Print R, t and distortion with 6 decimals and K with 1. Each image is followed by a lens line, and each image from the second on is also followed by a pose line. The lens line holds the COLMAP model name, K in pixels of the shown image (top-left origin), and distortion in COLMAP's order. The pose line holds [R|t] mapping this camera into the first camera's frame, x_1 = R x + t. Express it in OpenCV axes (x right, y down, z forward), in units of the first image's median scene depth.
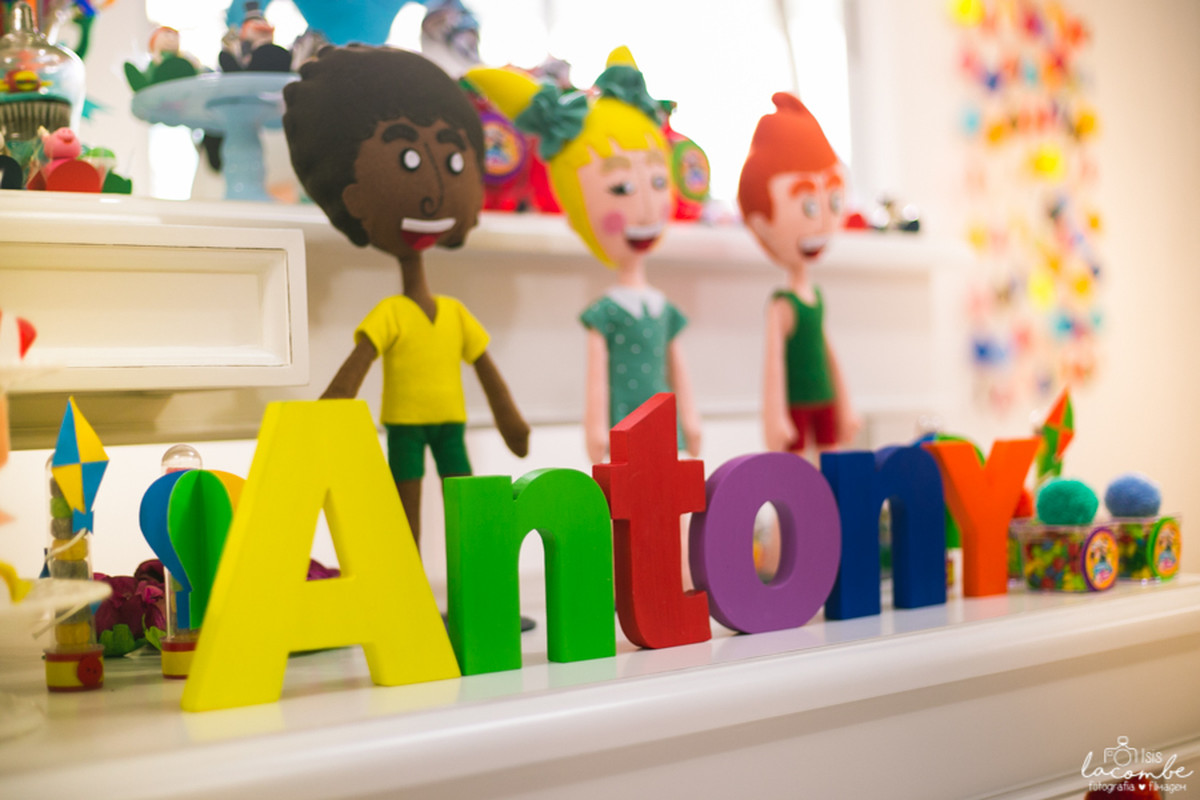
lens RADIAL K [[1792.4, 0, 599.3], [0, 1792.4, 398.4], [0, 0, 1]] dist [-0.011226, 0.000000]
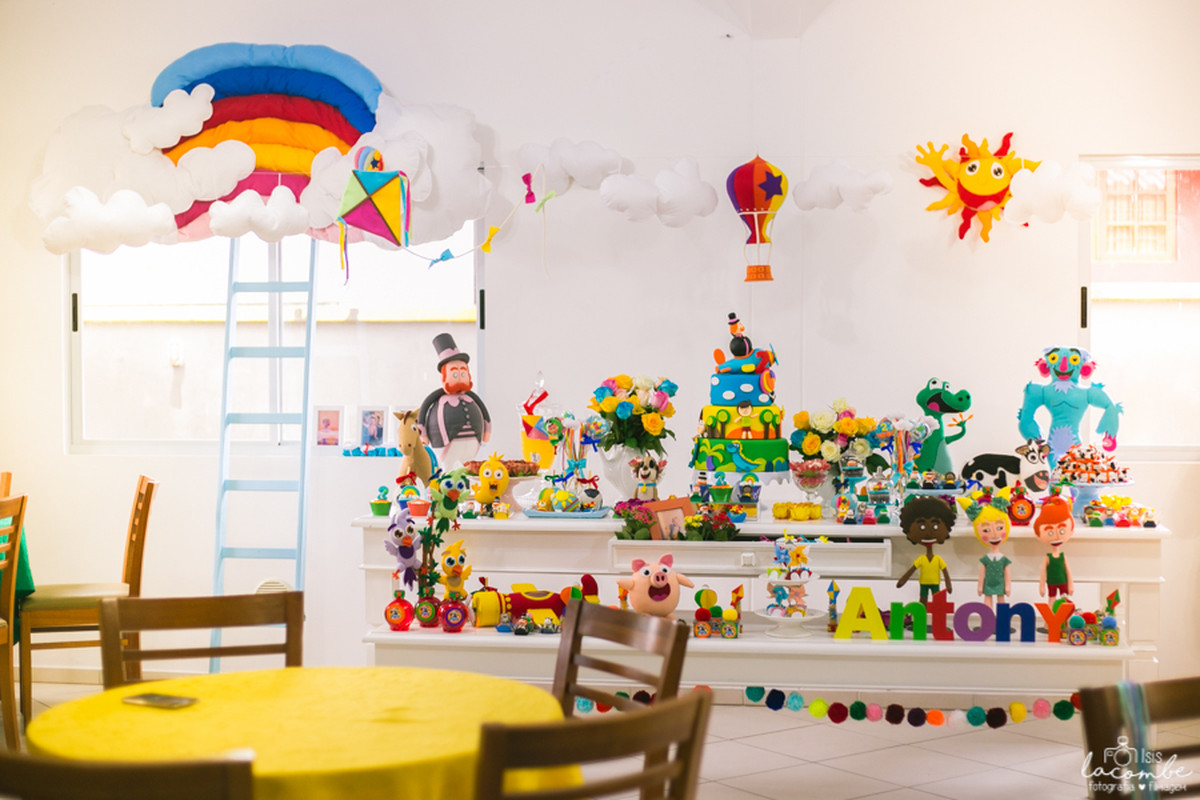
lens RADIAL K [[1792.4, 0, 599.7], [0, 1792.4, 399.7], [0, 0, 1]] dist [-0.011226, 0.000000]
pose [[0.683953, 0.067261, -0.726419, 2.577657], [-0.017096, 0.996945, 0.076212, -0.775912], [0.729326, -0.039706, 0.683014, -2.659674]]
